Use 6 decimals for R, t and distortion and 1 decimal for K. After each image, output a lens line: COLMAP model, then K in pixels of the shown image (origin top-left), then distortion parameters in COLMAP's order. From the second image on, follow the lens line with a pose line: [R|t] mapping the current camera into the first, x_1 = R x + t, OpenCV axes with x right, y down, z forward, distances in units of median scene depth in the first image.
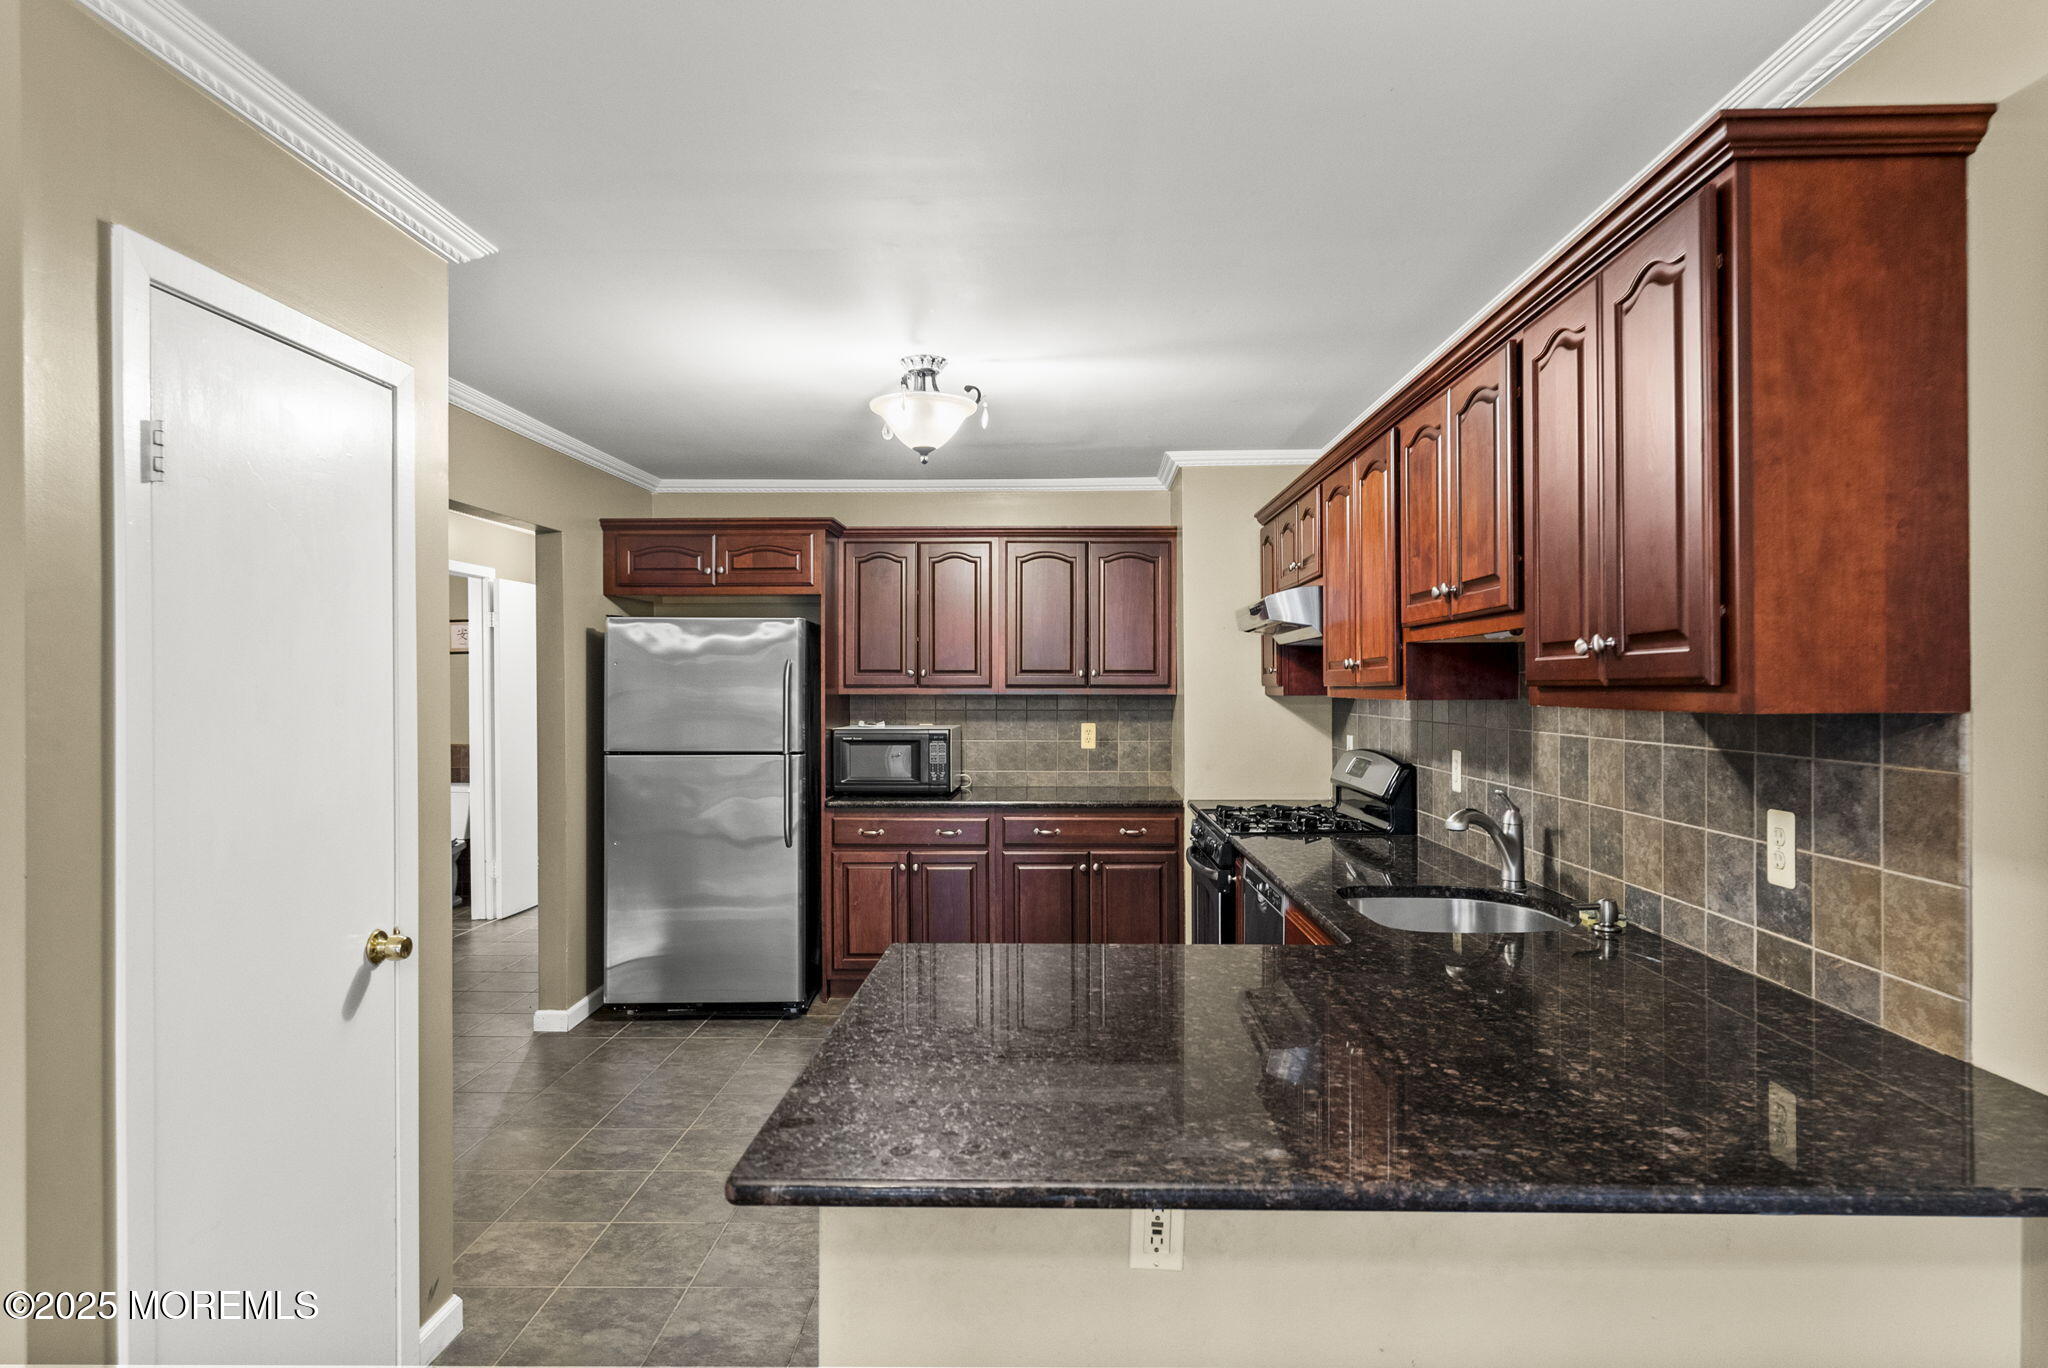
lens RADIAL K [[1119.8, 0, 1026.7], [0, 1119.8, 683.1], [0, 0, 1]] dist [0.006711, -0.000286]
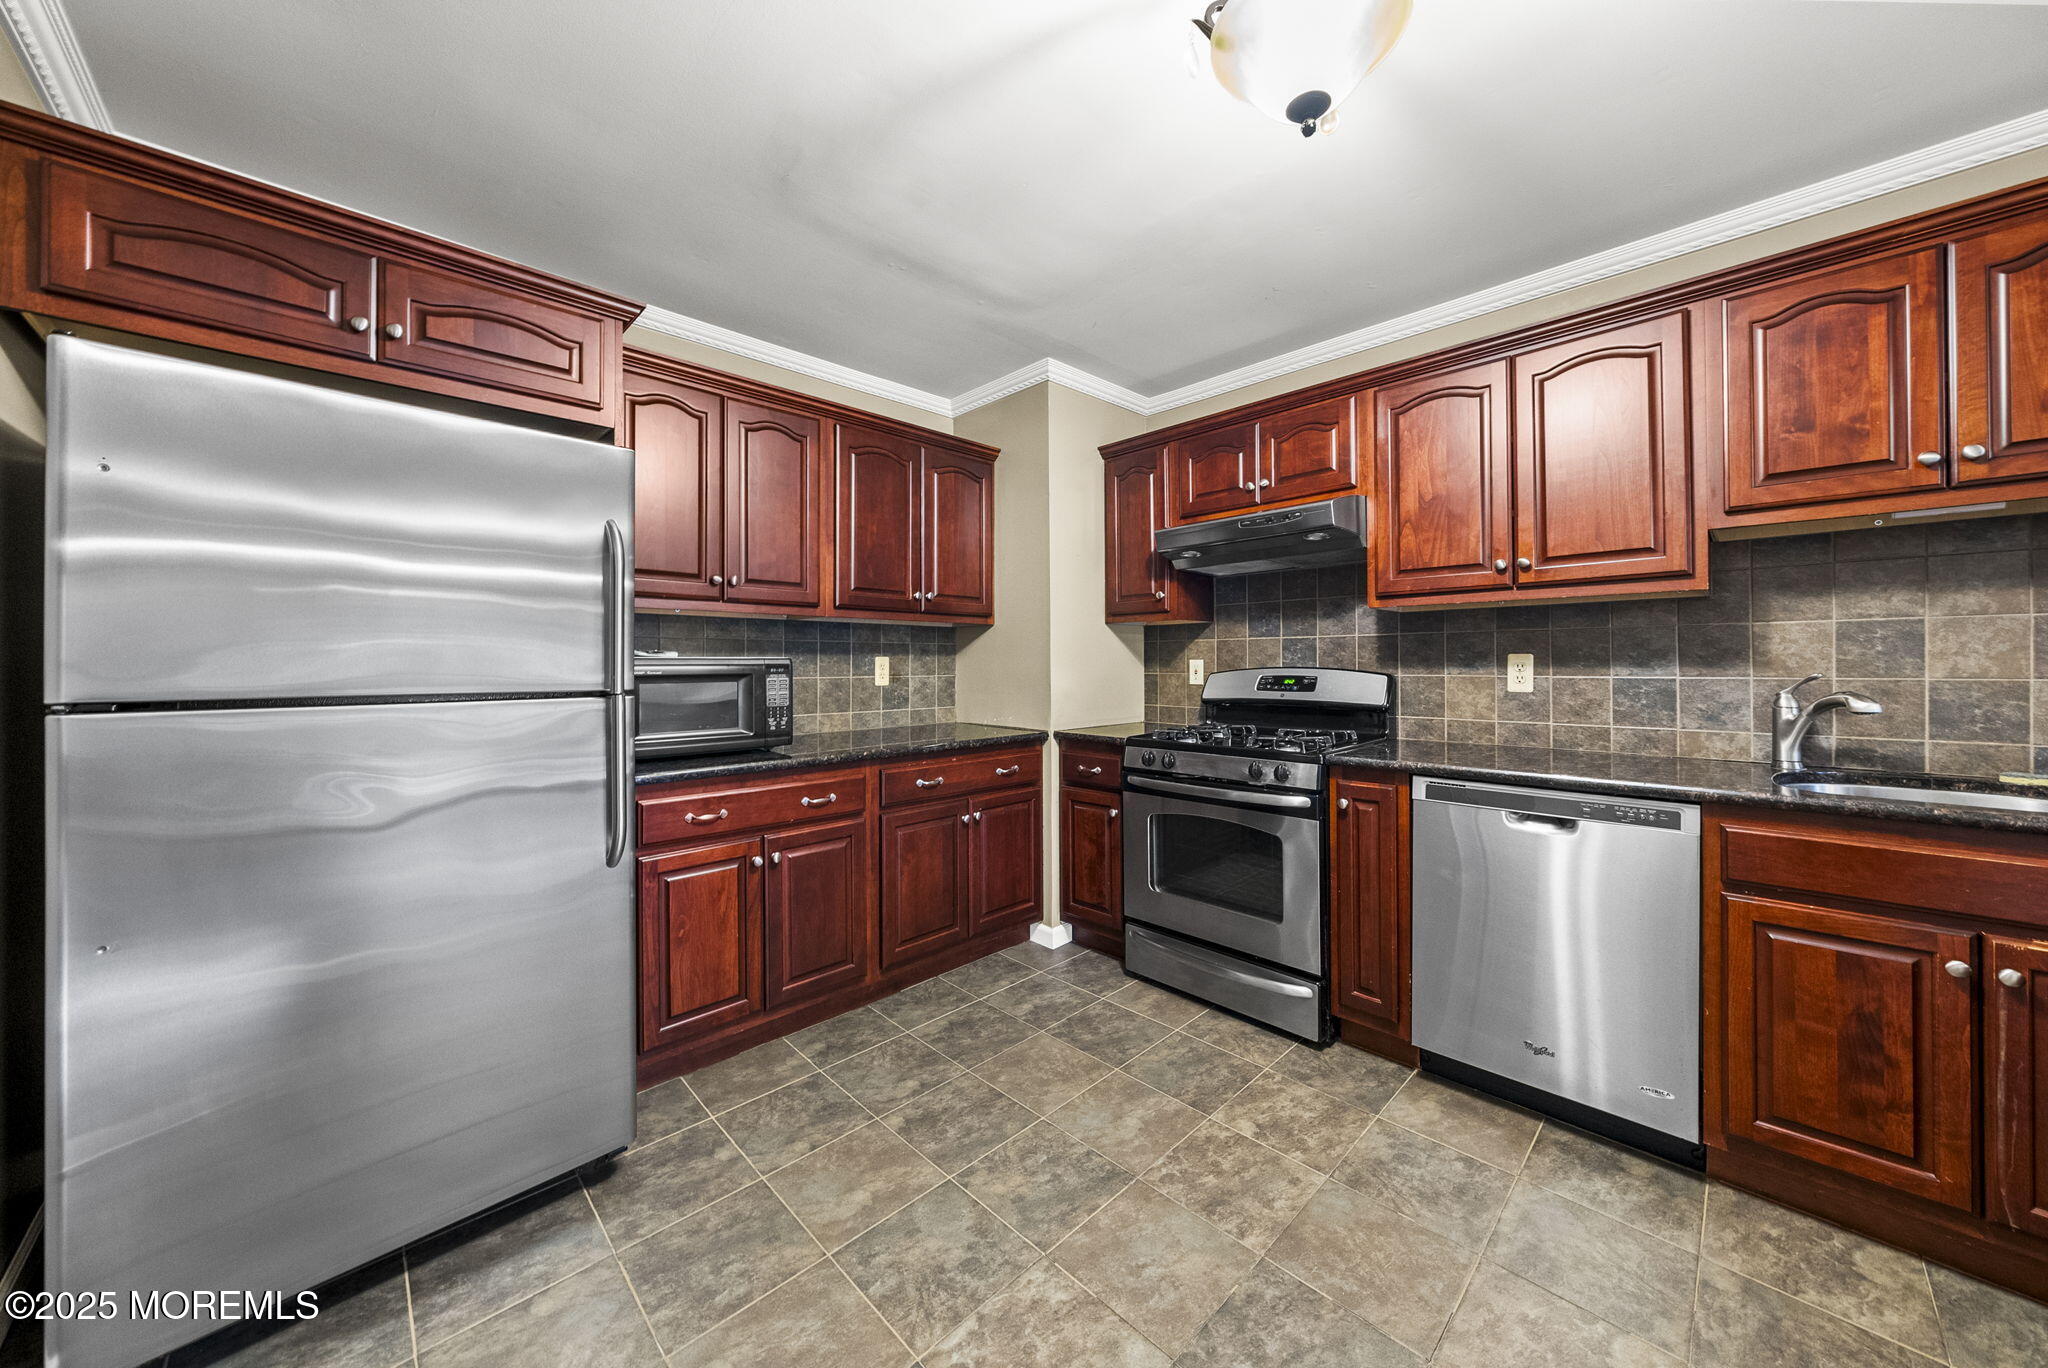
lens RADIAL K [[716.2, 0, 1035.5], [0, 716.2, 660.3], [0, 0, 1]] dist [-0.005235, 0.000081]
pose [[0.700366, 0.000110, 0.713784, -0.299806], [0.002401, 0.999994, -0.002511, 0.045378], [-0.713780, 0.003472, 0.700362, 0.579389]]
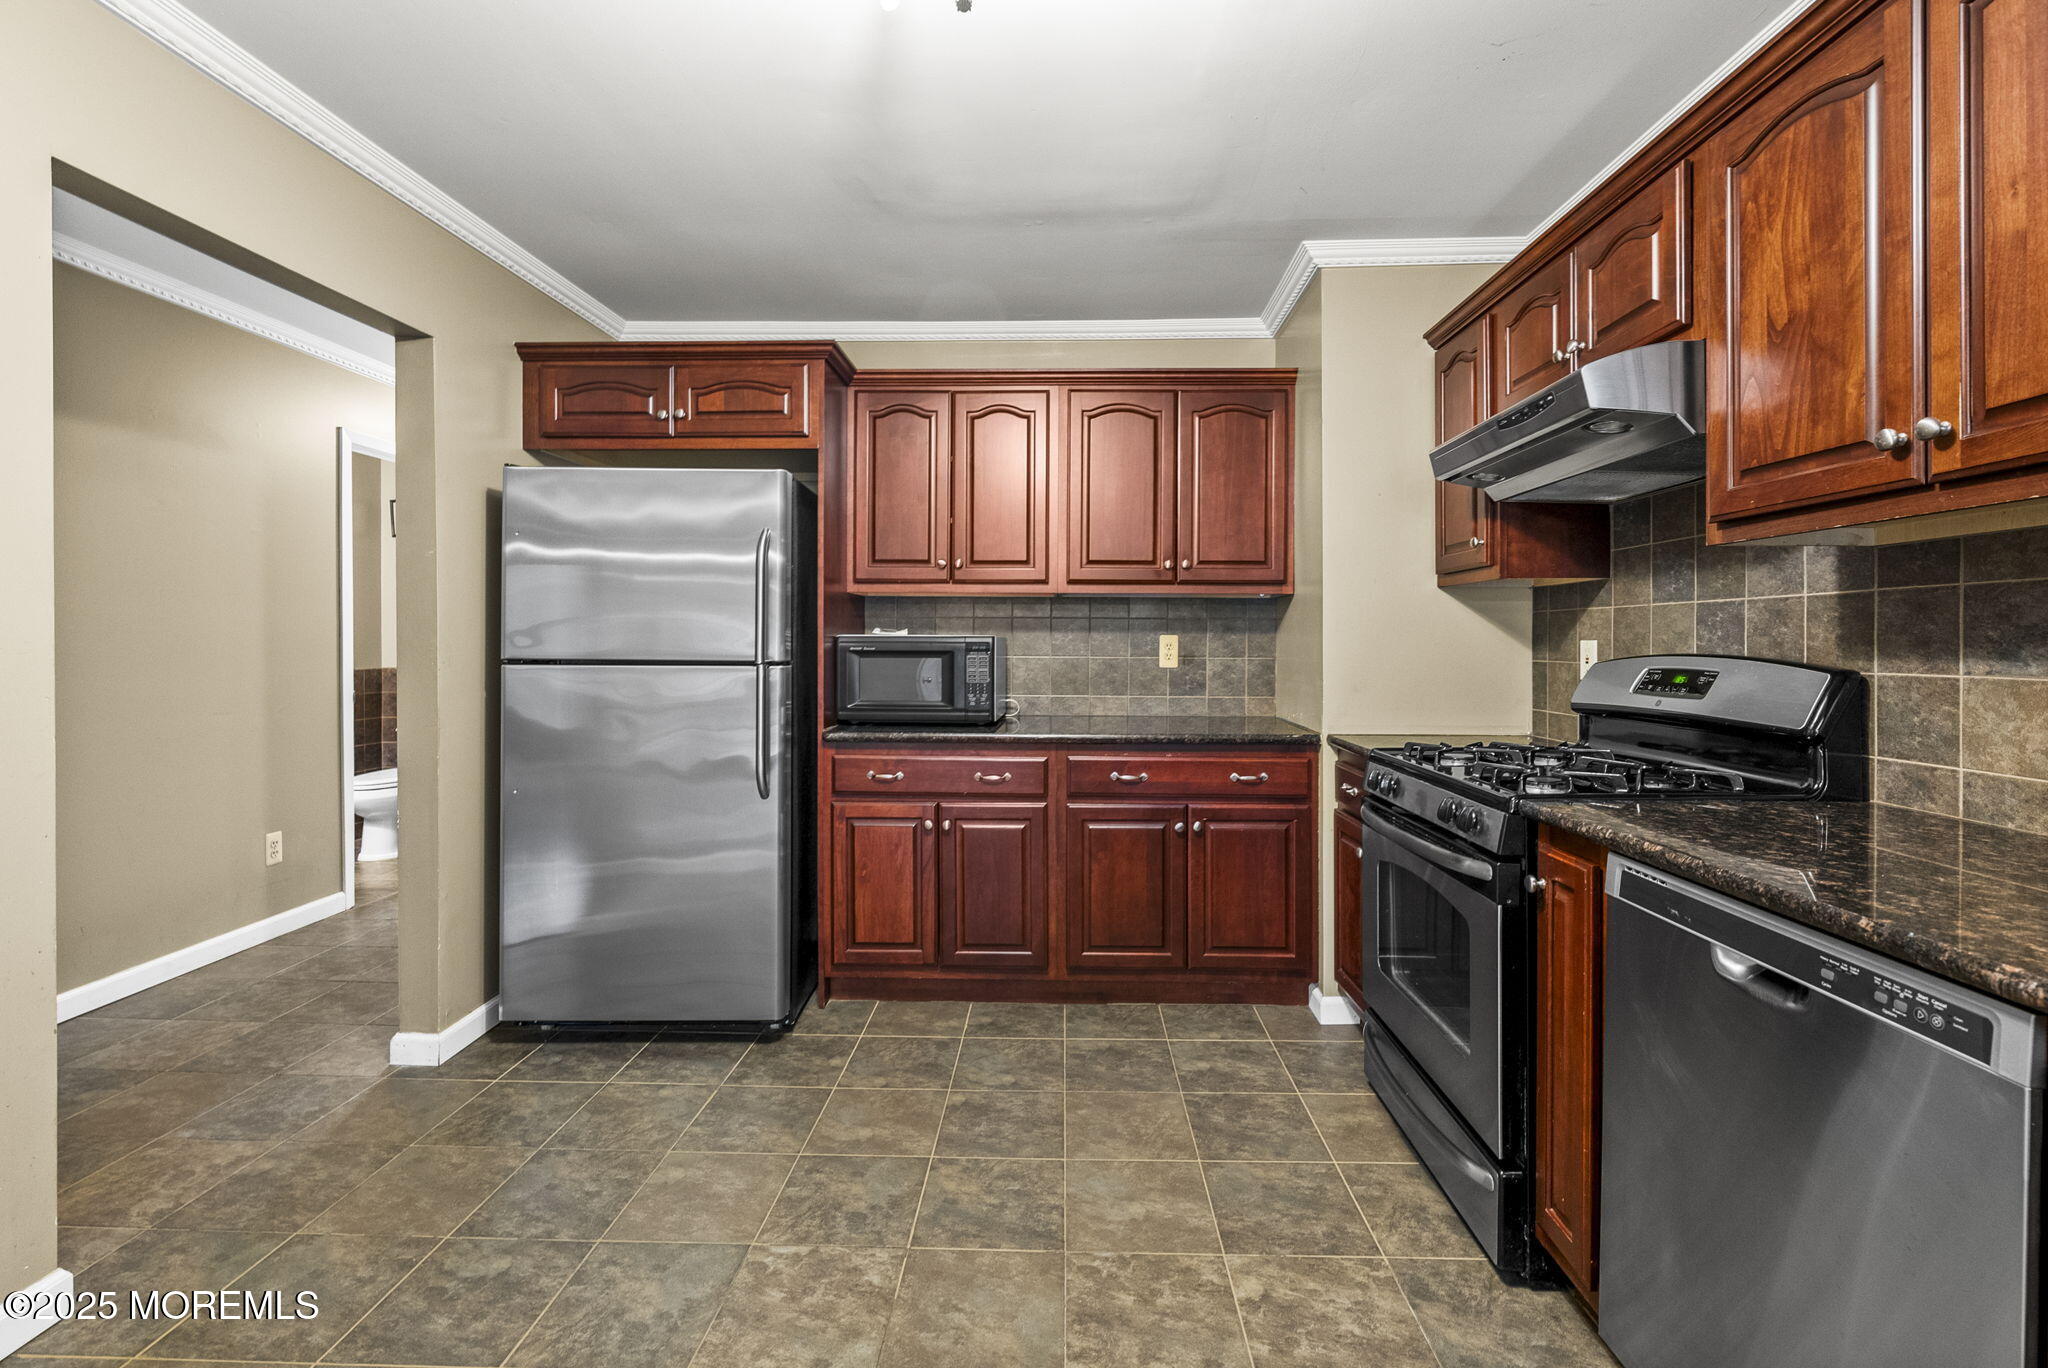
lens RADIAL K [[876.9, 0, 1028.1], [0, 876.9, 642.0], [0, 0, 1]] dist [-0.003482, -0.001748]
pose [[0.999895, 0.004600, -0.013759, -0.039298], [-0.004572, 0.999987, 0.002062, 0.044974], [0.013768, -0.001999, 0.999903, 0.434900]]
